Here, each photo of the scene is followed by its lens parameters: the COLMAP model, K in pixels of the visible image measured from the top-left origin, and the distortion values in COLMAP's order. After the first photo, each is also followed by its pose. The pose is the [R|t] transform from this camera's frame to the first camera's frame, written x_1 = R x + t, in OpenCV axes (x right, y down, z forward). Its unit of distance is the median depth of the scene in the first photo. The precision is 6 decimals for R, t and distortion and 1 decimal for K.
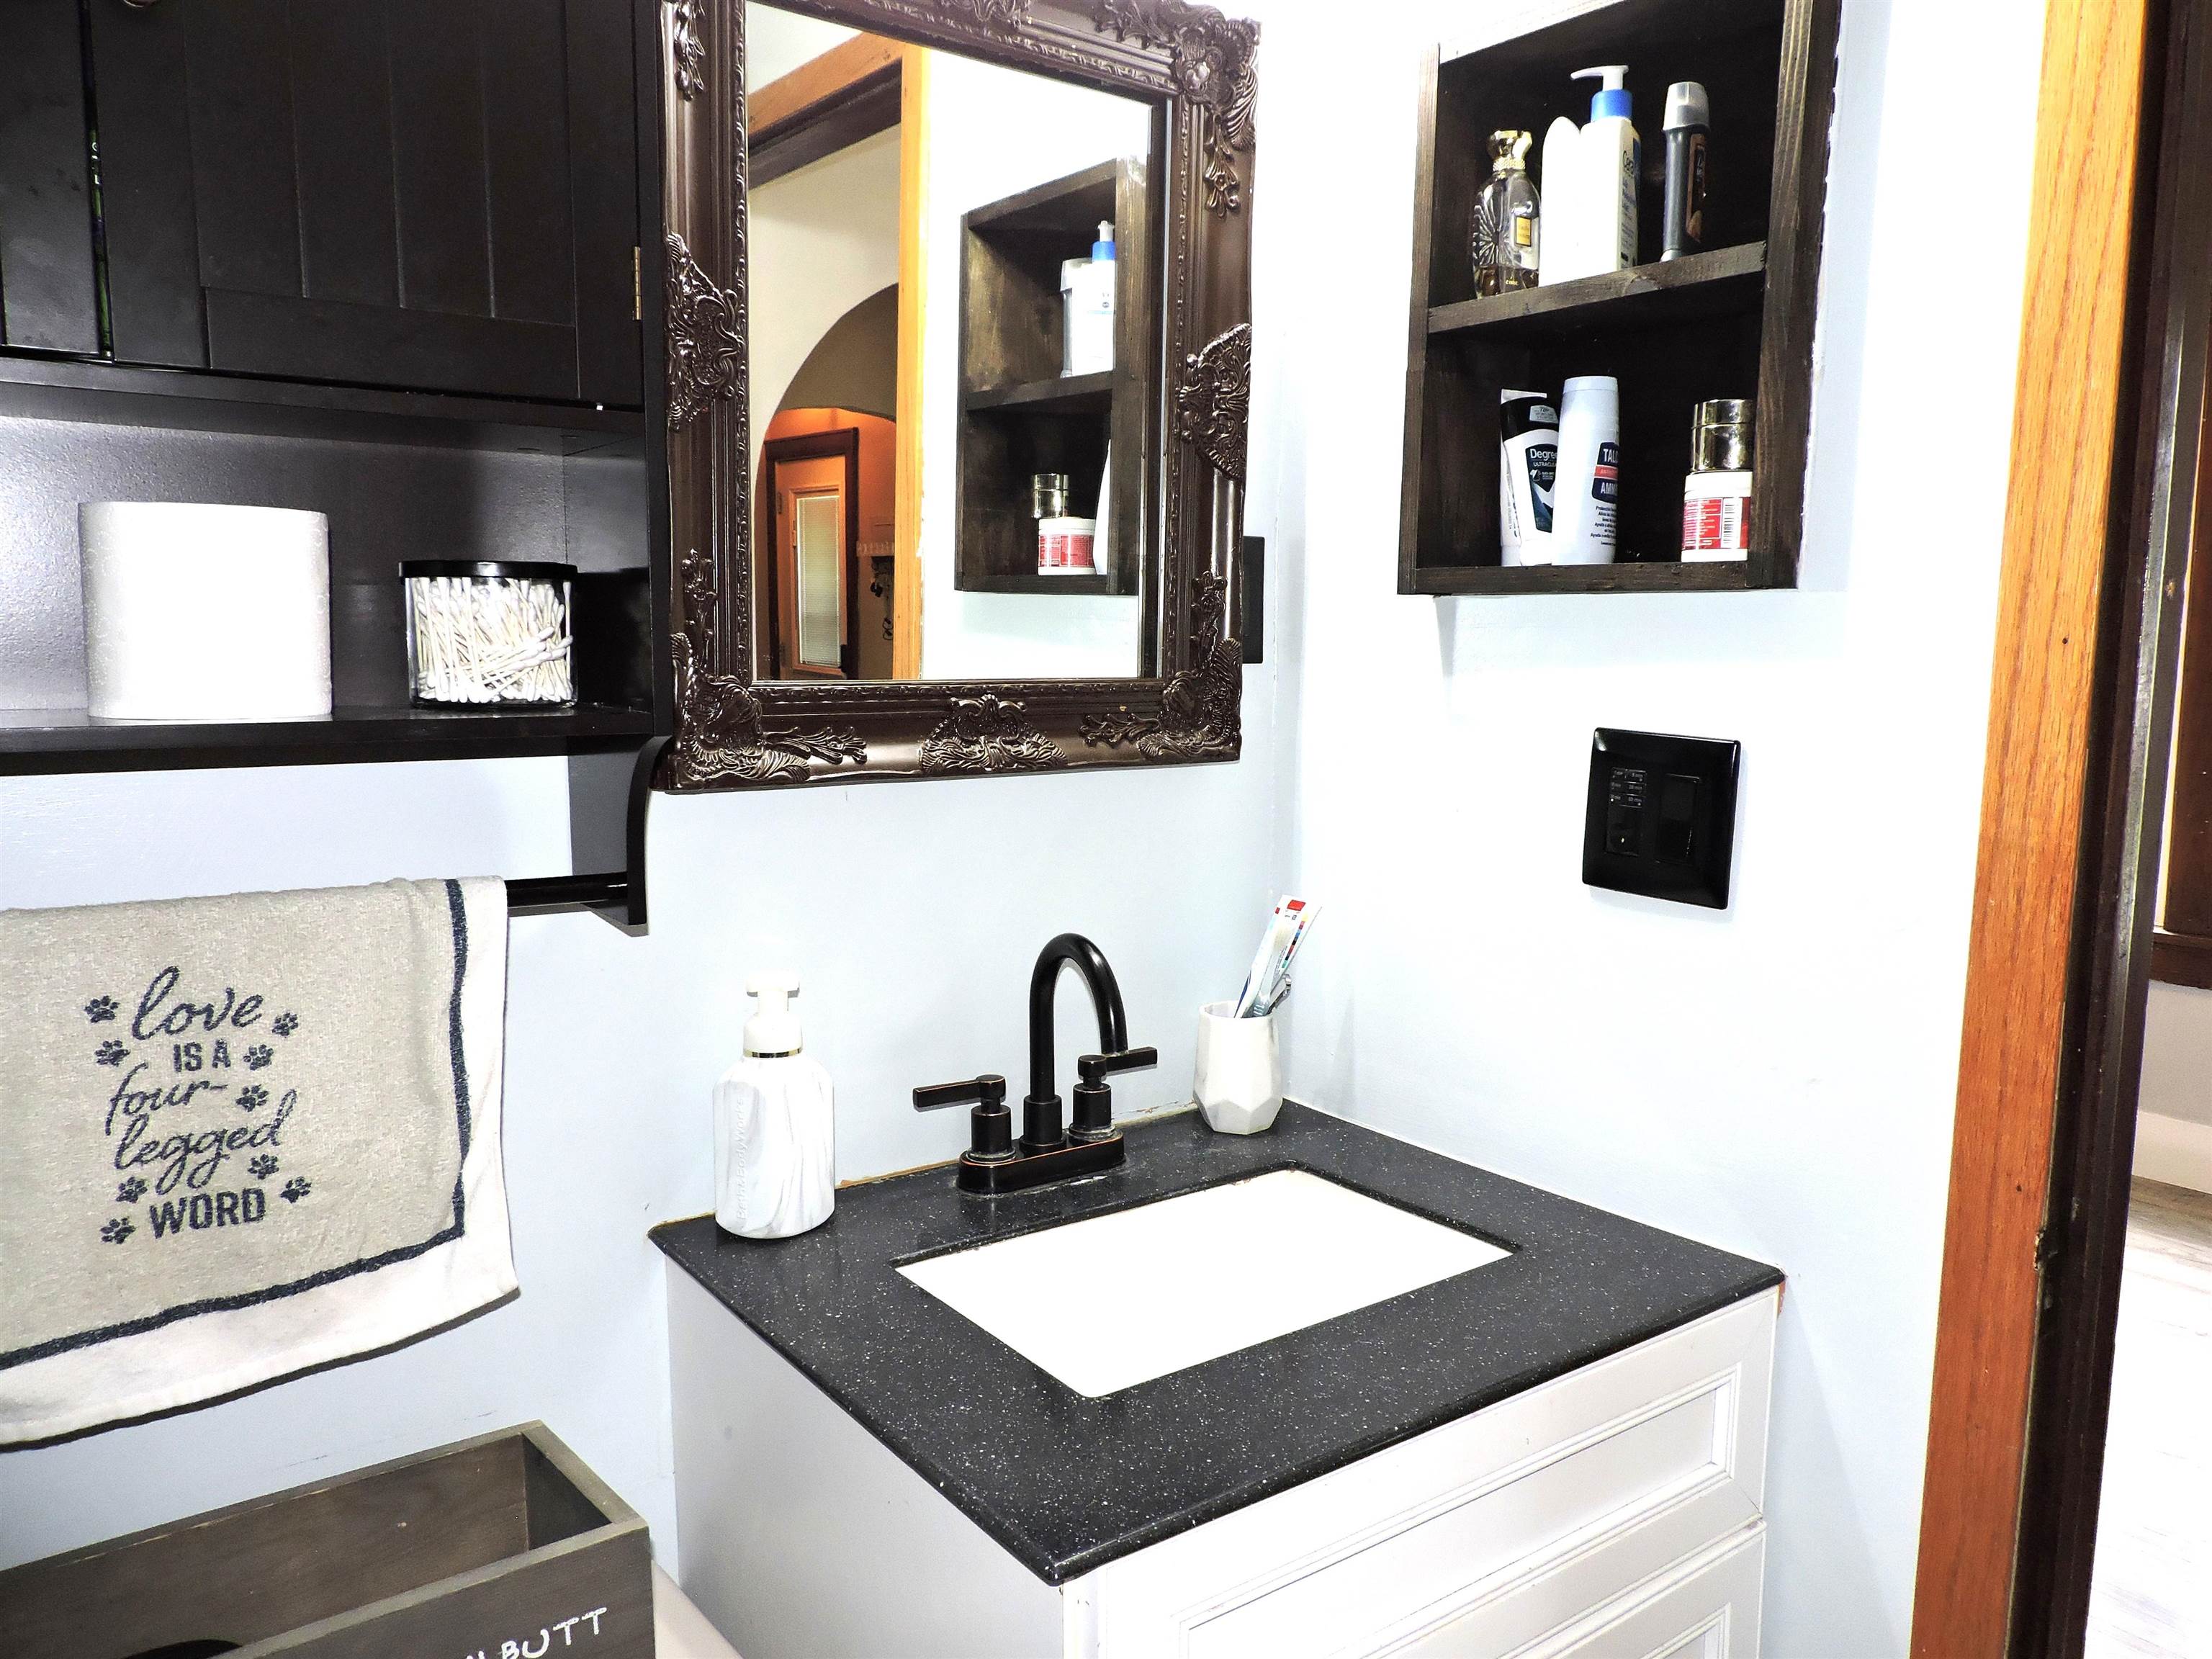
lens RADIAL K [[1571.7, 0, 1108.8], [0, 1571.7, 835.3], [0, 0, 1]] dist [-0.024127, 0.057216]
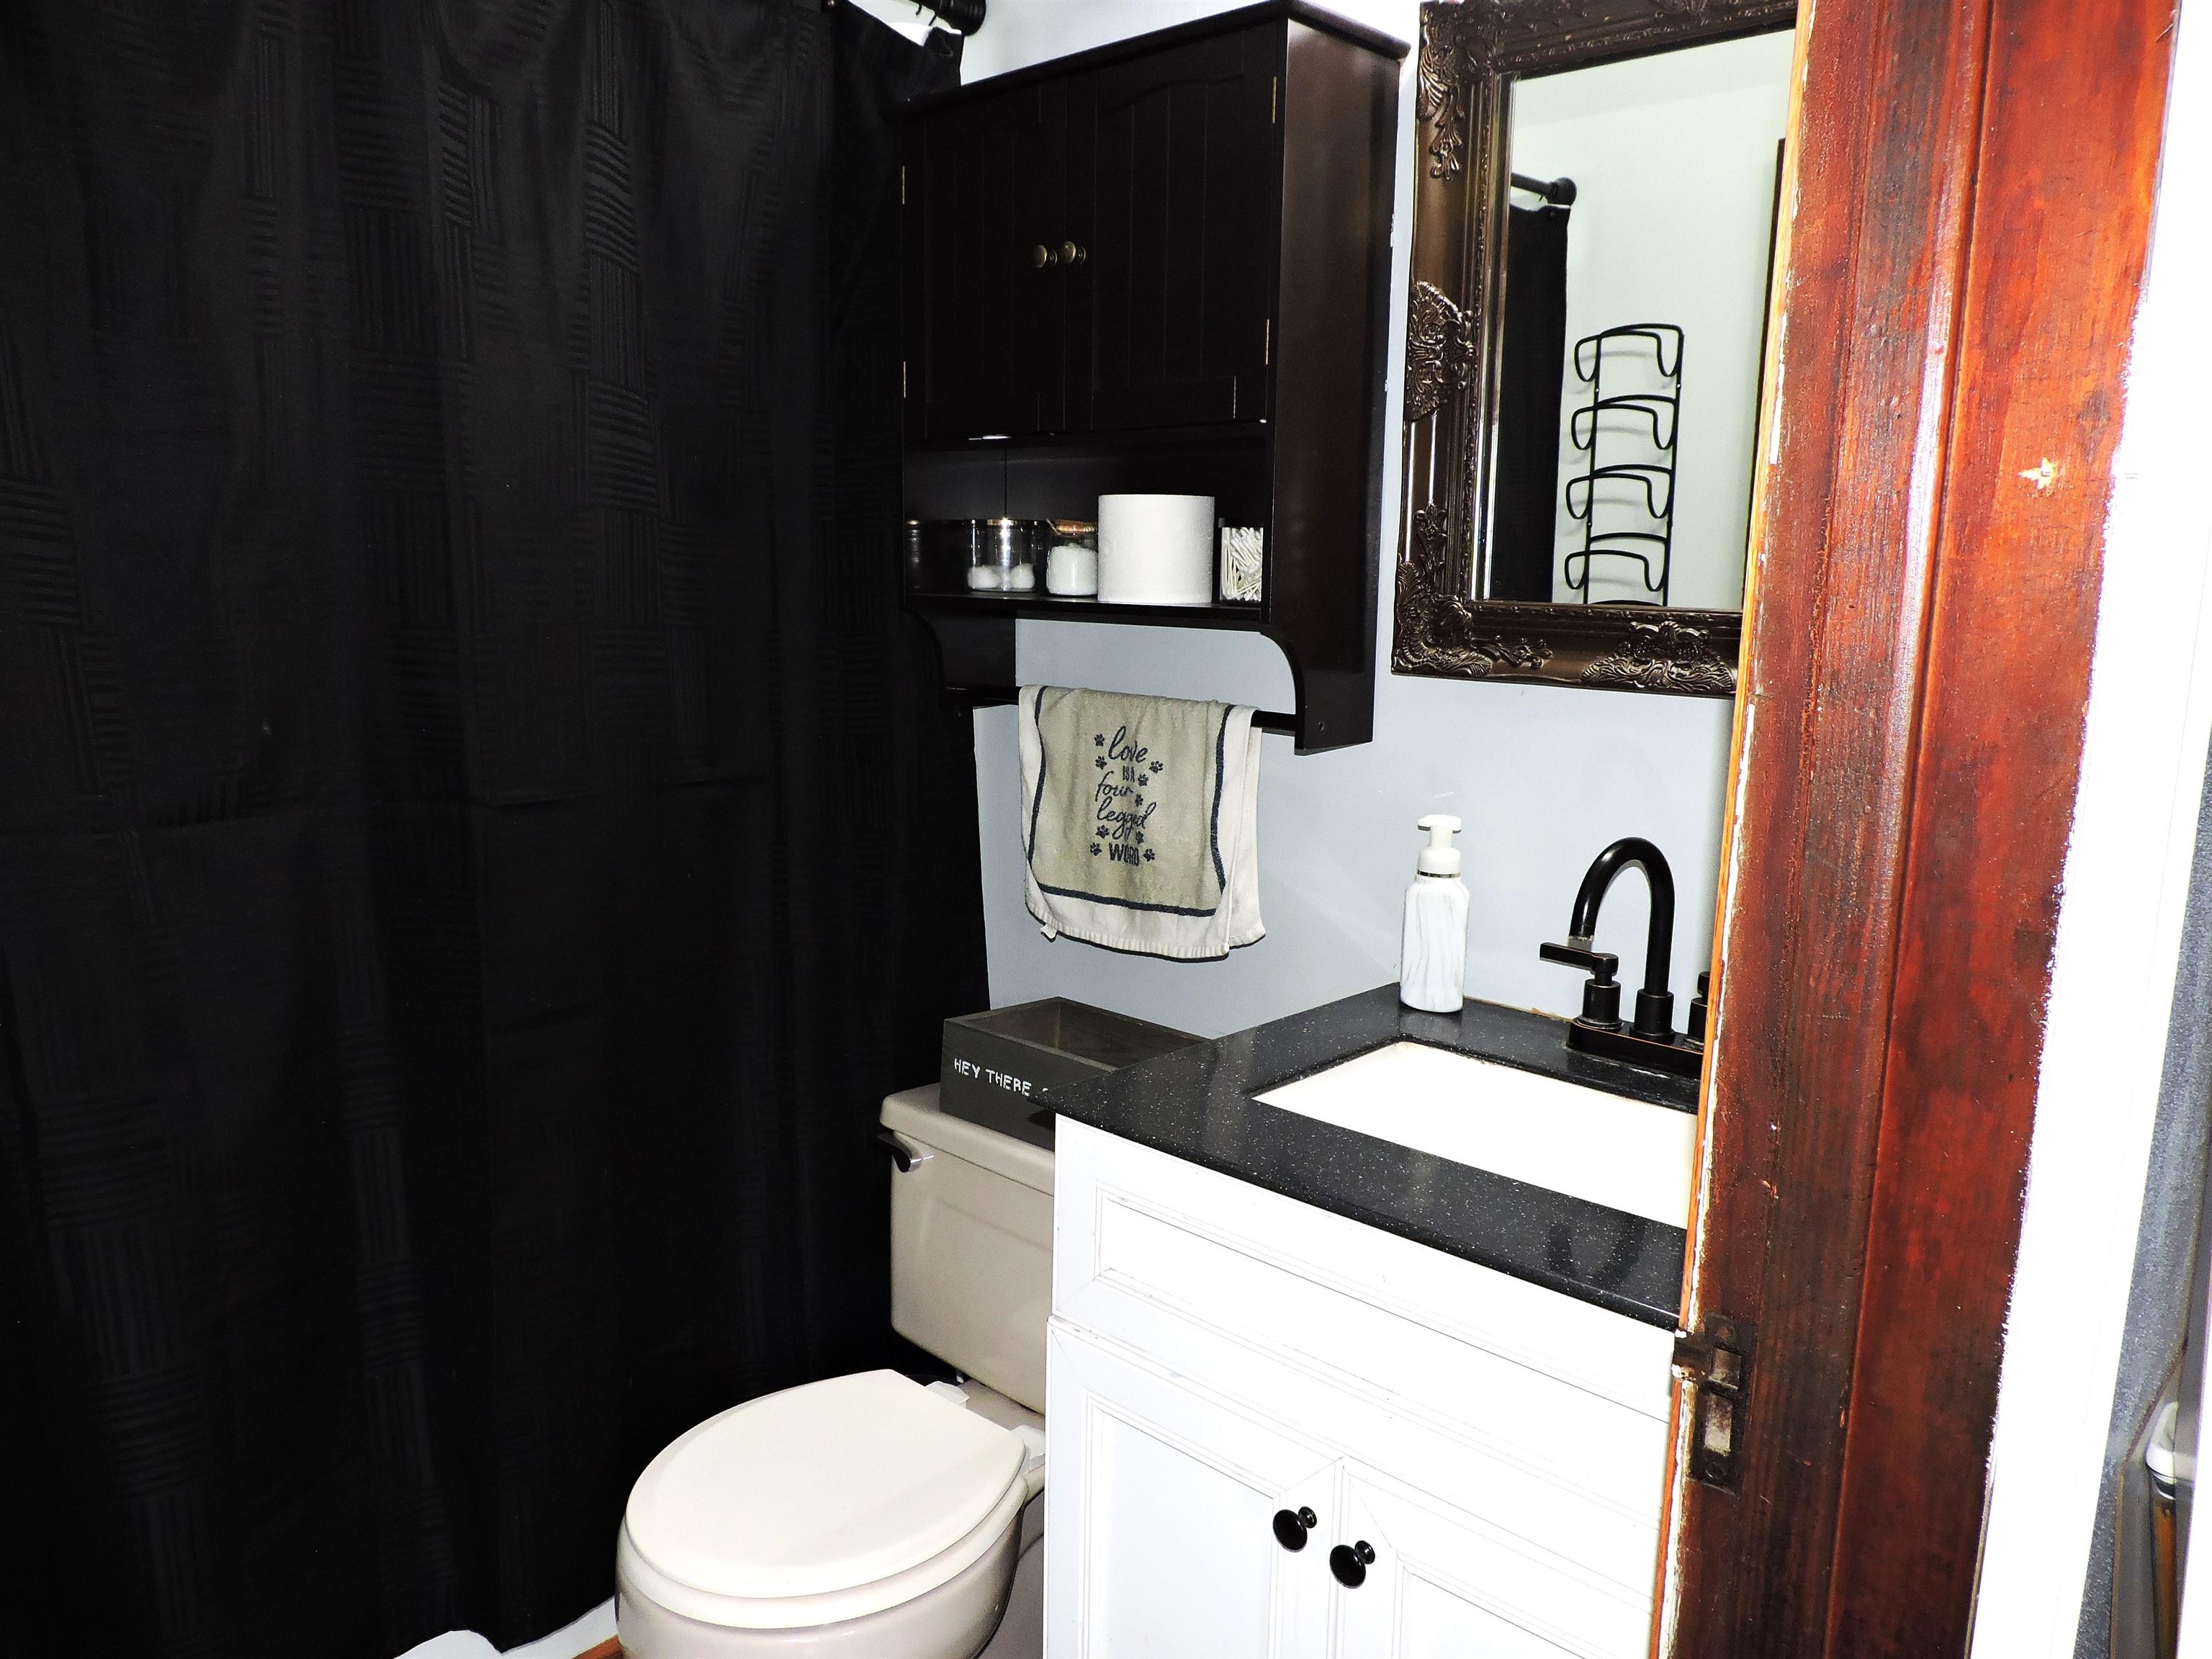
lens RADIAL K [[1612.1, 0, 1094.6], [0, 1612.1, 834.9], [0, 0, 1]] dist [-0.017620, 0.033261]
pose [[0.185748, 0.163358, -0.968923, 1.358101], [-0.145134, 0.979829, 0.137373, -0.054791], [0.971820, 0.115107, 0.205710, 0.539421]]
